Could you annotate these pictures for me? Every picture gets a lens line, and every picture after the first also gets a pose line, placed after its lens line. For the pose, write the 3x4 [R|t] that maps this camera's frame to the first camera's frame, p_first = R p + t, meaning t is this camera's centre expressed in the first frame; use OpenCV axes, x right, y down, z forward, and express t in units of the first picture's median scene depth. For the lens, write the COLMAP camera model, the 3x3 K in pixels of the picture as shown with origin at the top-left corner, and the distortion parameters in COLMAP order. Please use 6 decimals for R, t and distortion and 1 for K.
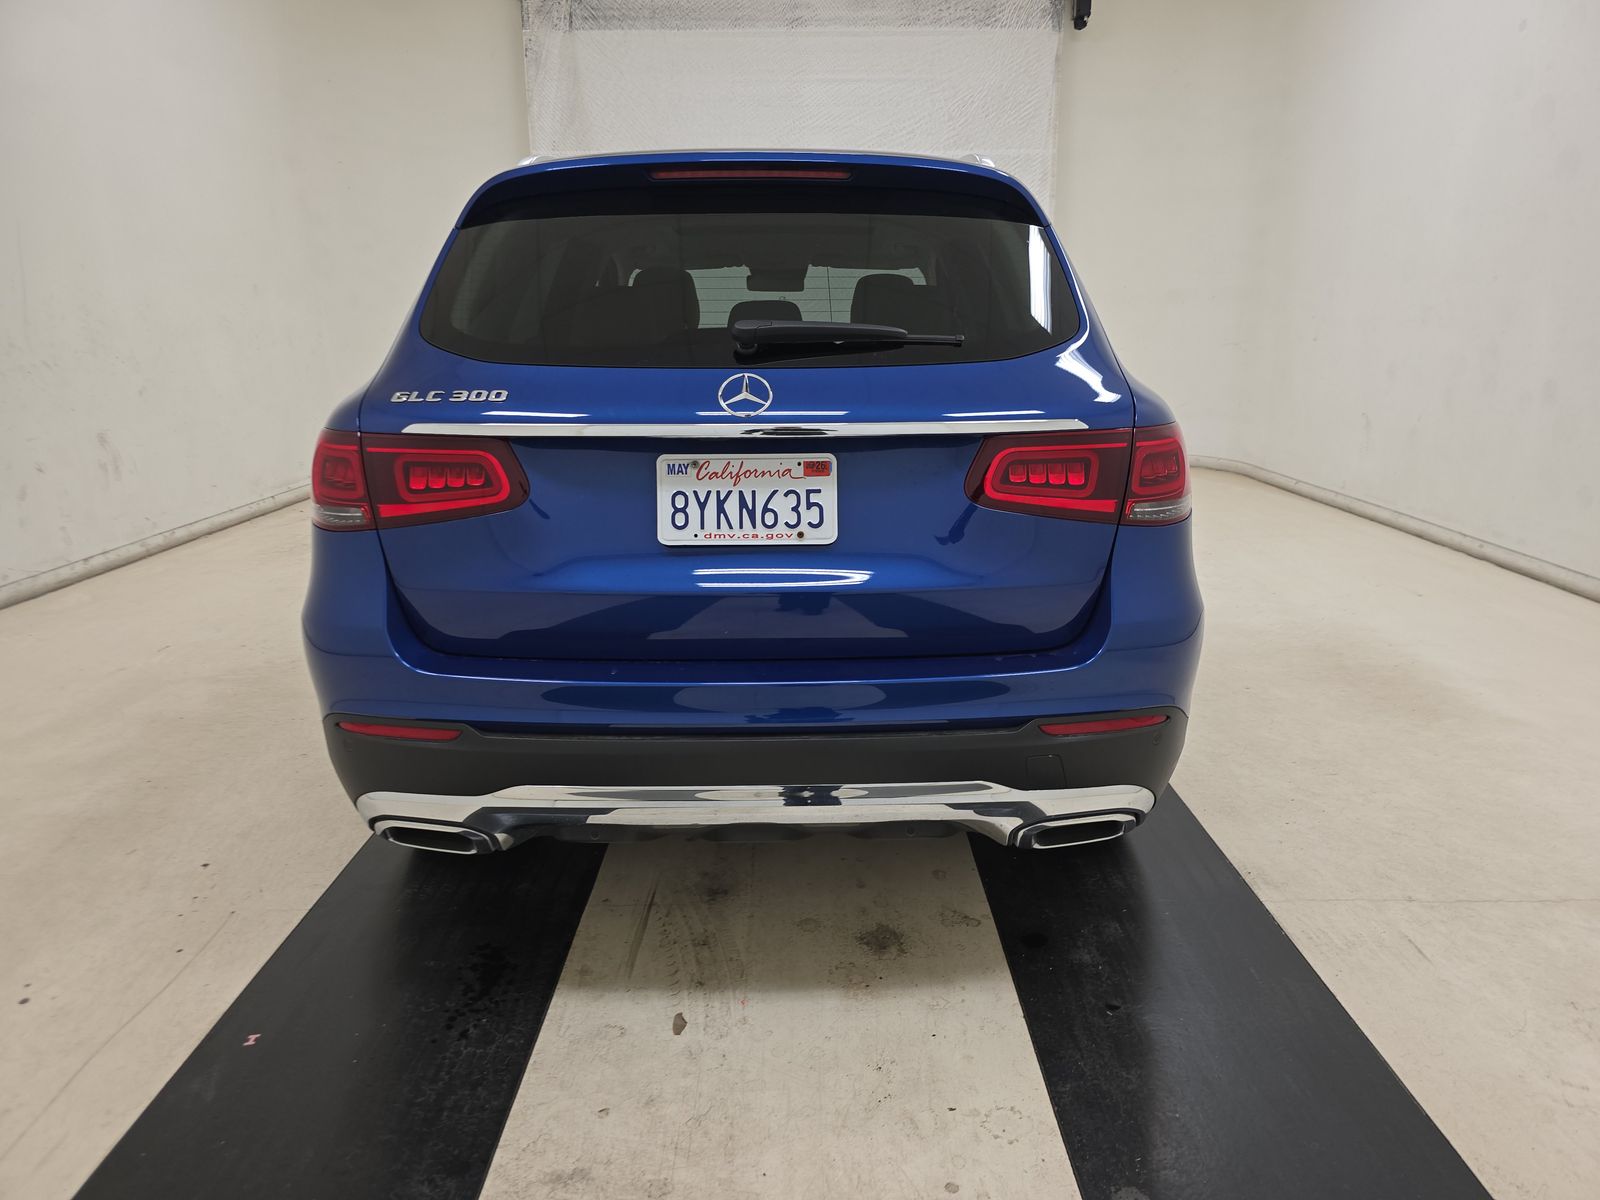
lens RADIAL K [[1077.5, 0, 813.1], [0, 1077.5, 598.3], [0, 0, 1]] dist [0.048931, -0.037172]
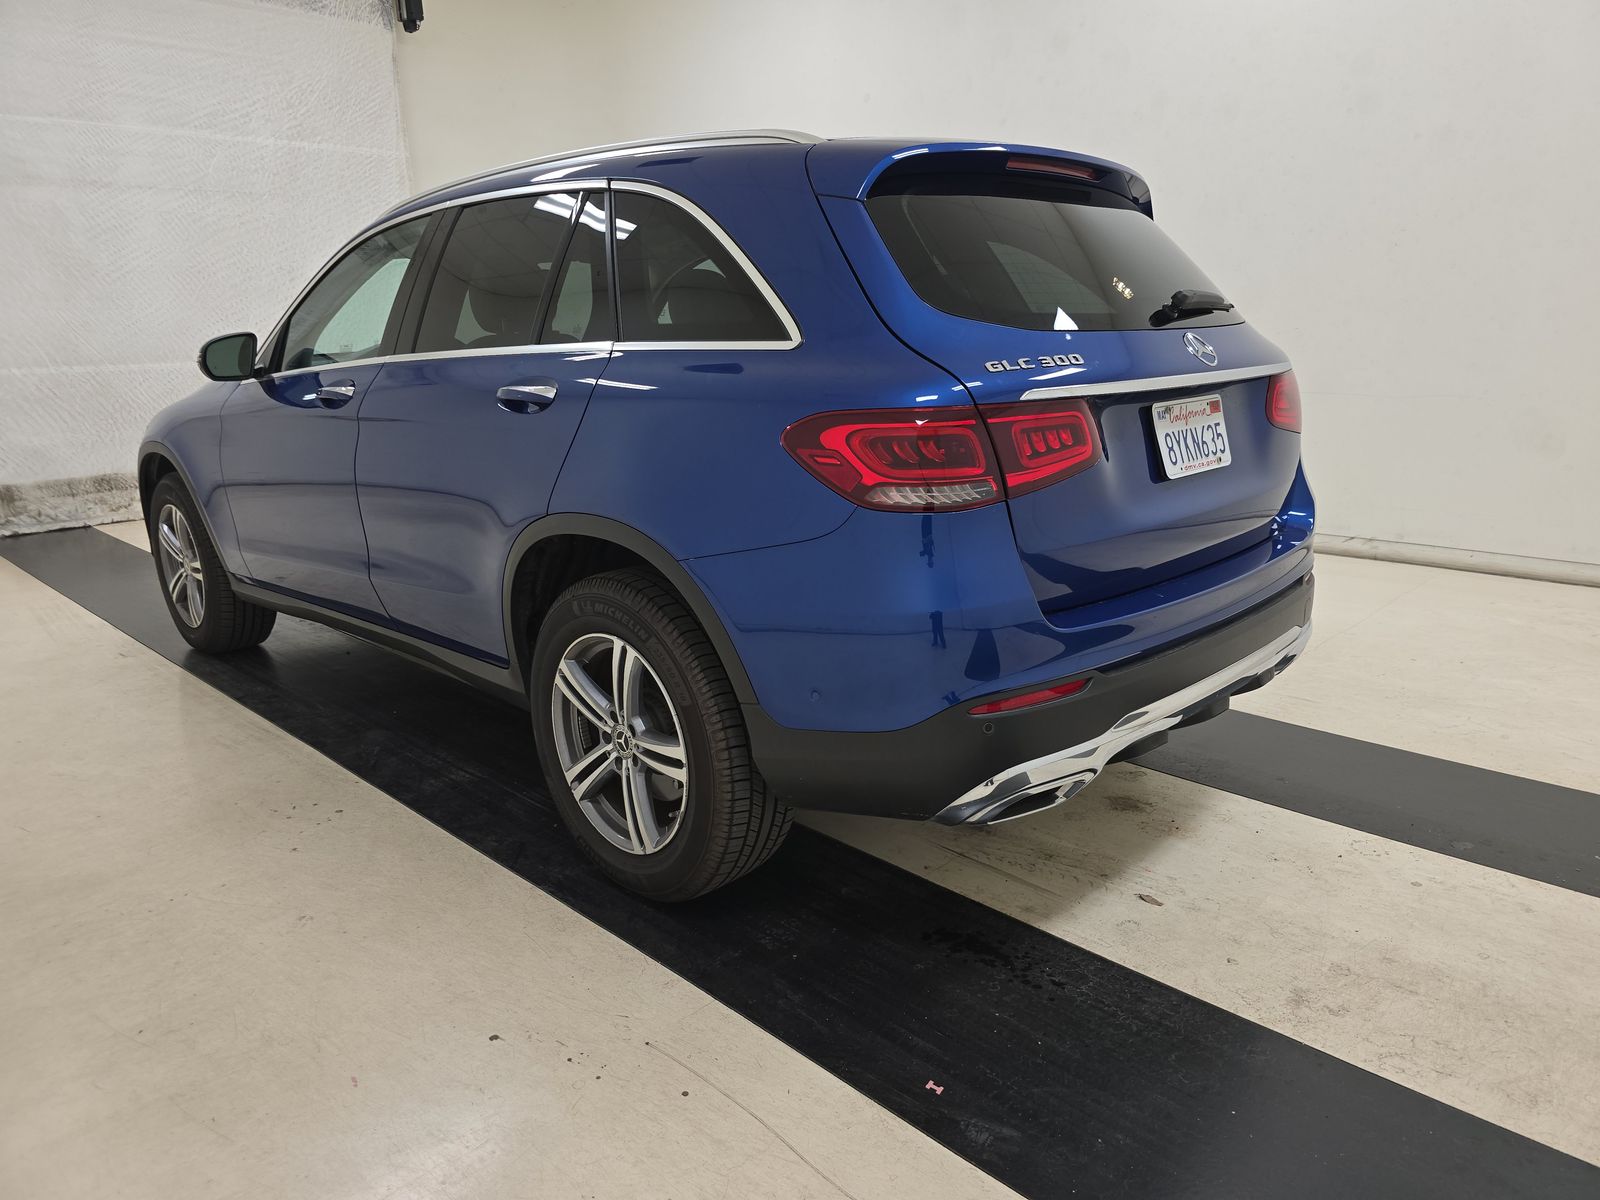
lens RADIAL K [[1077.5, 0, 813.1], [0, 1077.5, 598.3], [0, 0, 1]] dist [0.048931, -0.037172]
pose [[0.705033, -0.186730, 0.684149, -1.196724], [0.198071, 0.978170, 0.062862, -0.071259], [-0.680953, 0.091190, 0.726628, 0.403453]]
